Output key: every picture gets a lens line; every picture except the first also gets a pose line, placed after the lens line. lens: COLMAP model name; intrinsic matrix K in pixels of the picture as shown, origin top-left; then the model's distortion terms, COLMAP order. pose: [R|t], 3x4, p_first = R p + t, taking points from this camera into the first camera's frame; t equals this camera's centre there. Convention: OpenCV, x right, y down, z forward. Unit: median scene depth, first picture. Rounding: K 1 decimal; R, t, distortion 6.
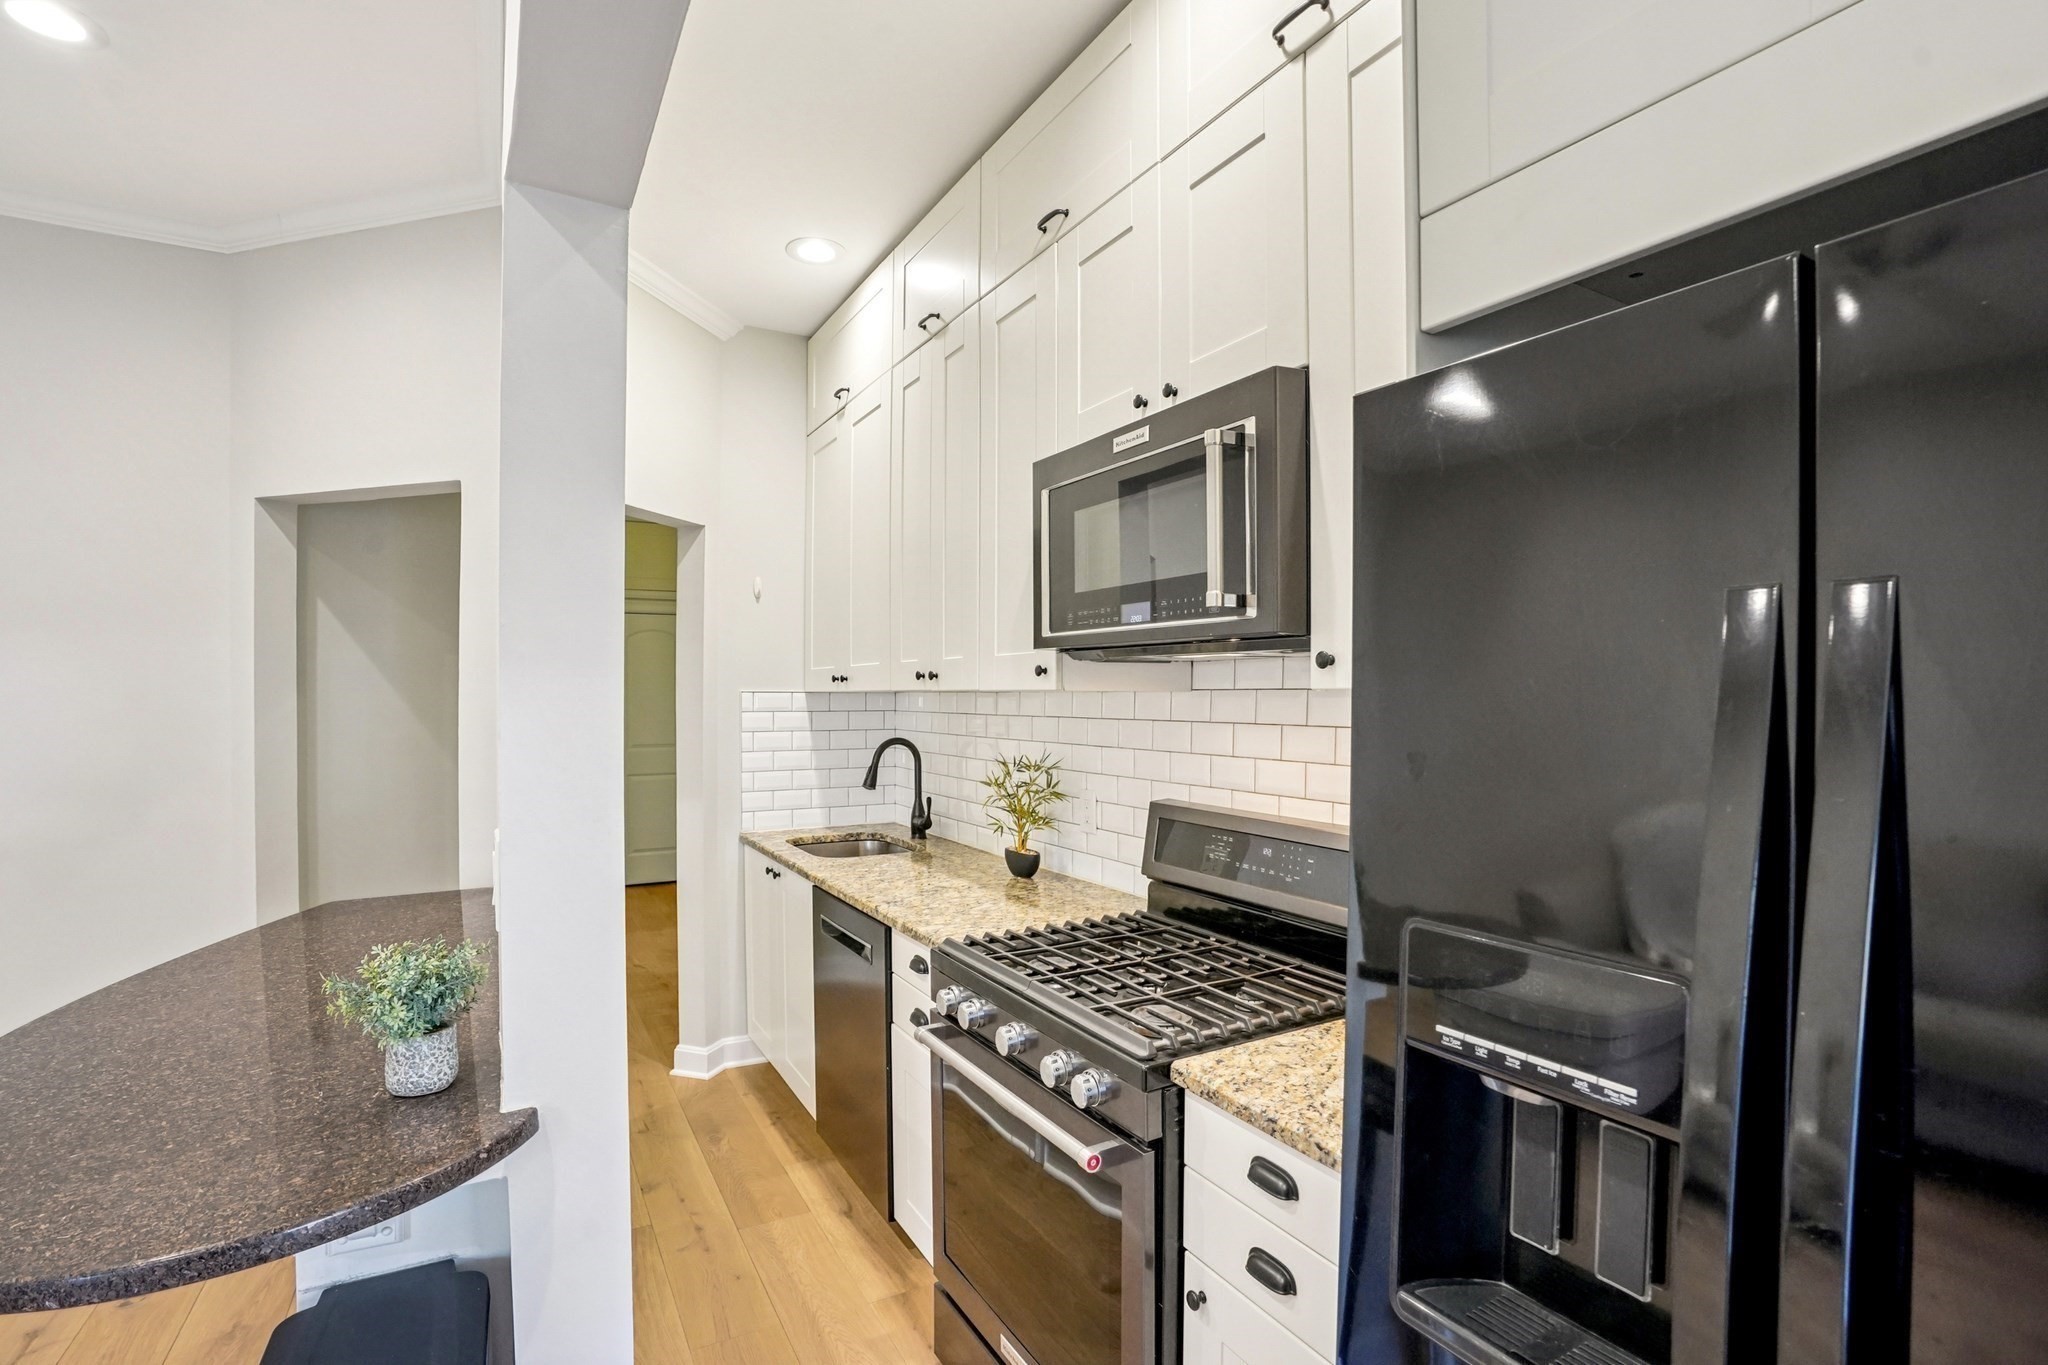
lens RADIAL K [[965.8, 0, 1013.2], [0, 965.8, 702.7], [0, 0, 1]] dist [-0.058715, 0.000031]
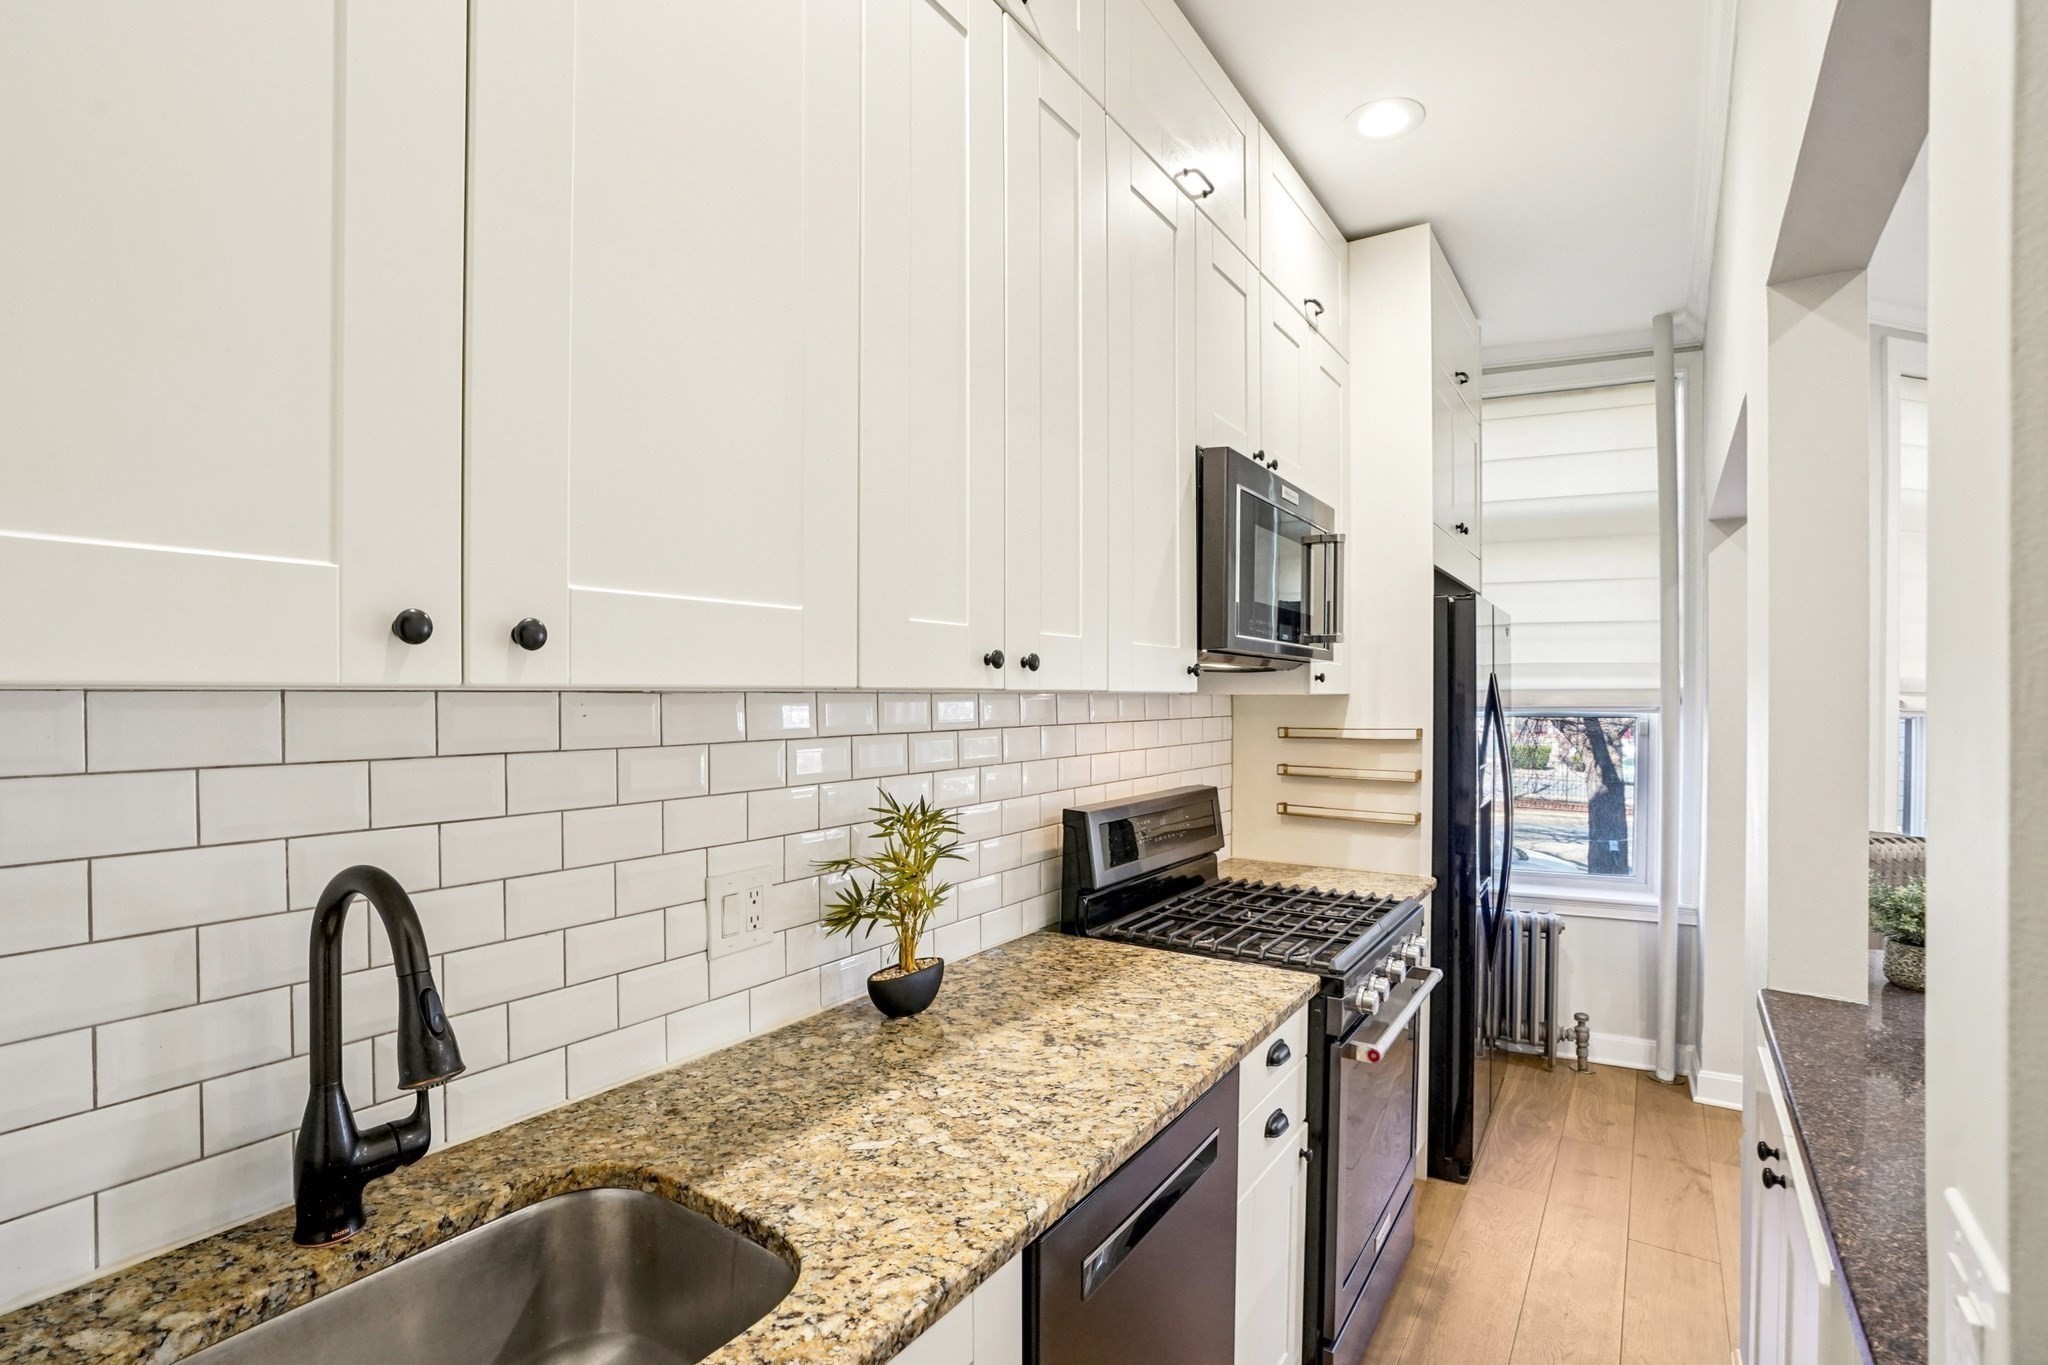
lens RADIAL K [[965.8, 0, 1013.2], [0, 965.8, 702.7], [0, 0, 1]] dist [-0.058715, 0.000031]
pose [[-0.446607, 0.000008, 0.894730, -0.780530], [0.011228, 0.999921, 0.005596, -0.009220], [-0.894660, 0.012545, -0.446572, 1.745088]]
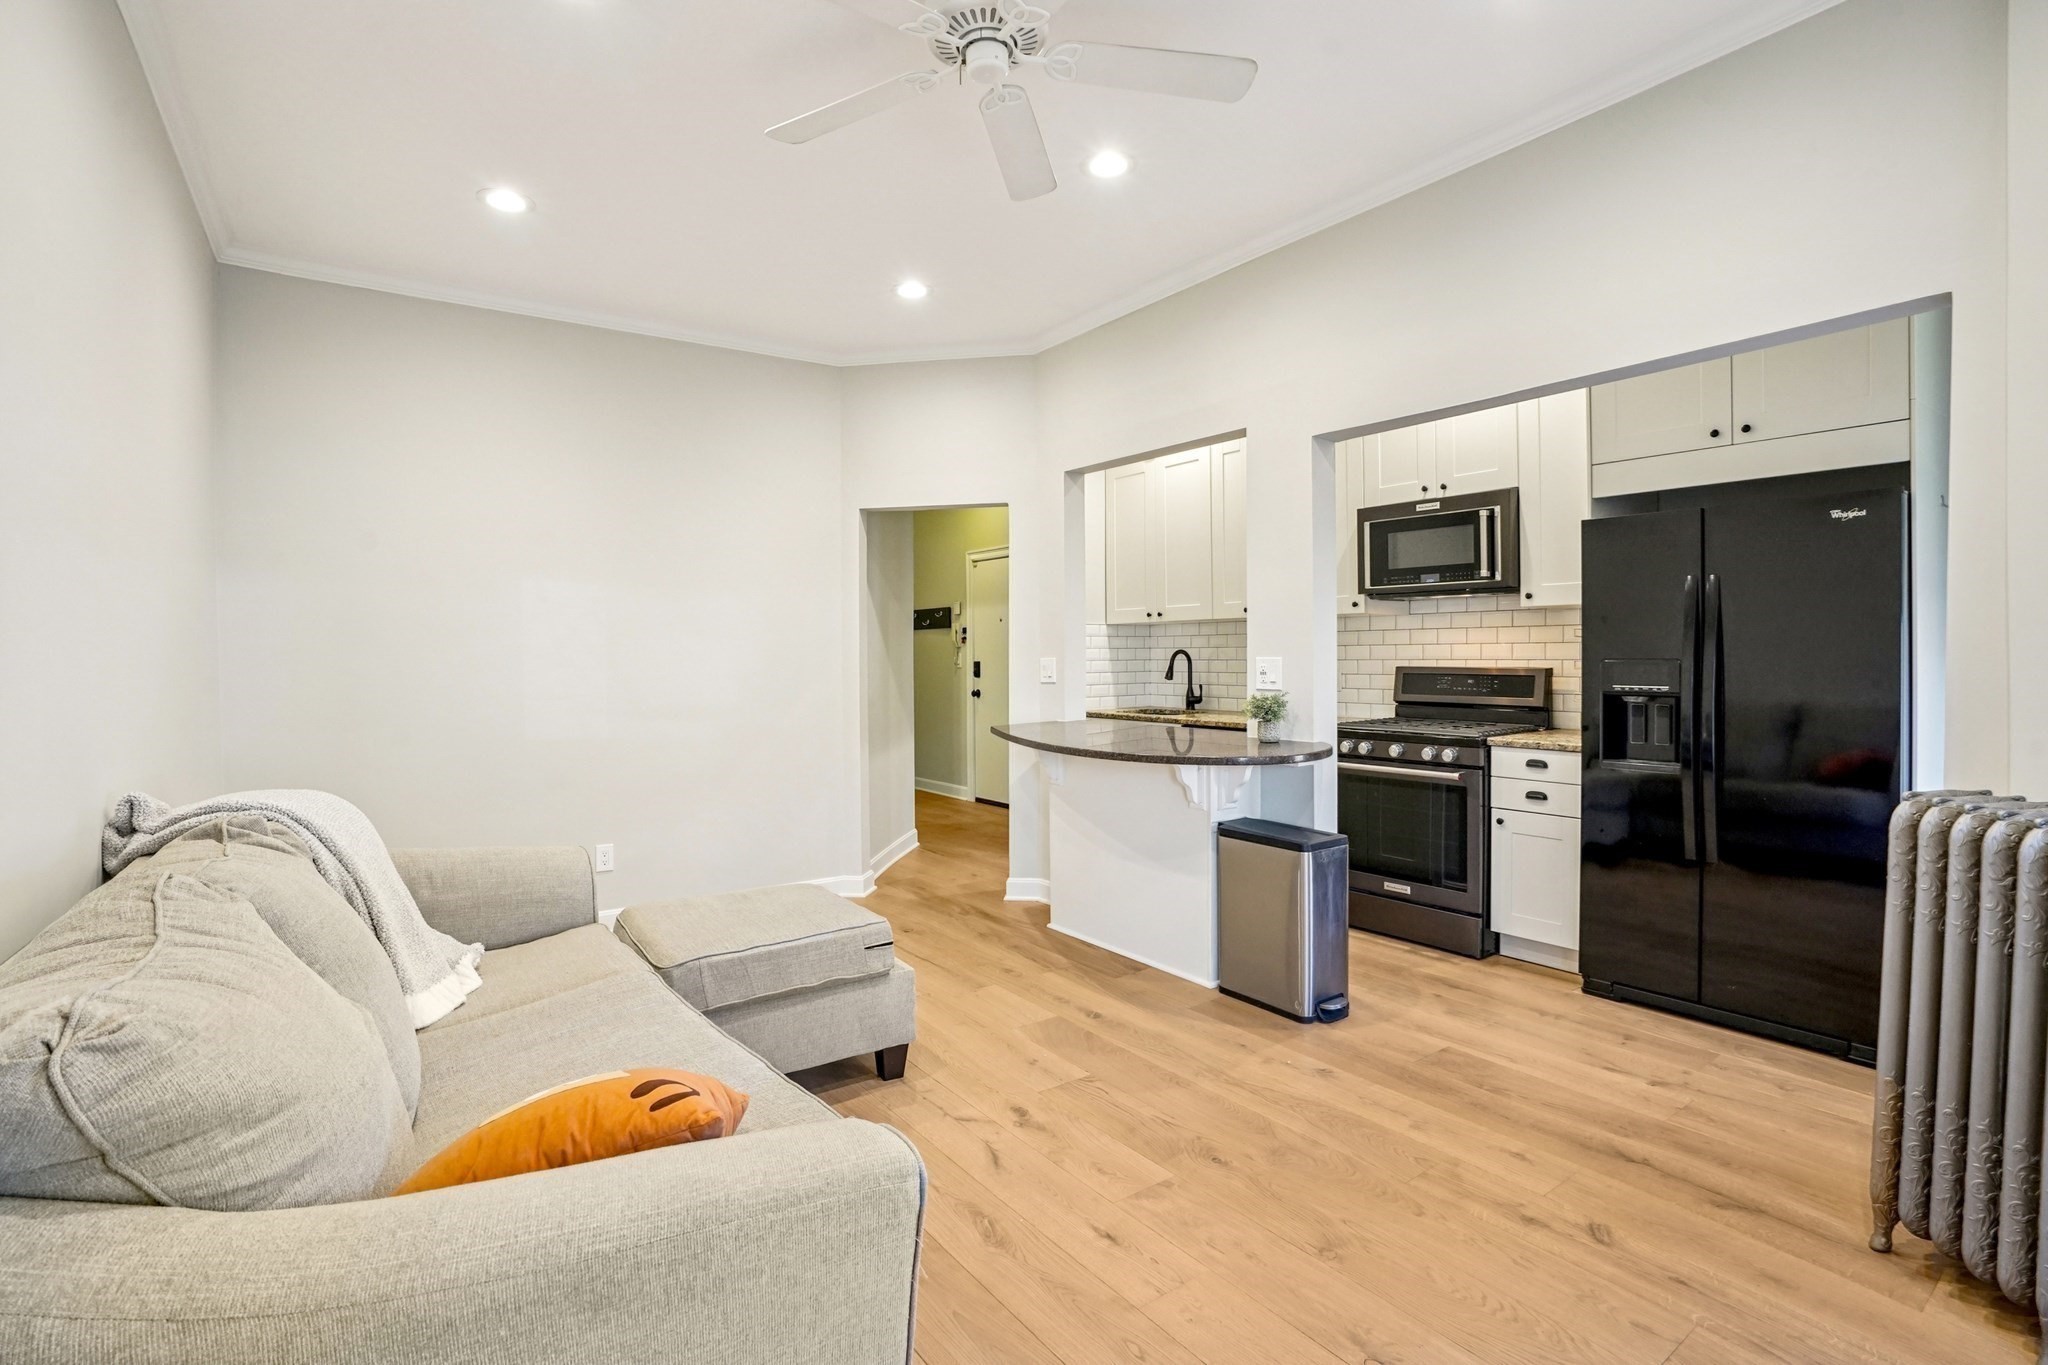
lens RADIAL K [[952.1, 0, 1024.0], [0, 952.1, 660.7], [0, 0, 1]] dist [-0.066142, 0.021116]
pose [[0.991524, -0.011426, 0.129421, -1.100013], [0.011480, 0.999934, 0.000328, 0.093671], [-0.129416, 0.001160, 0.991590, -1.114881]]
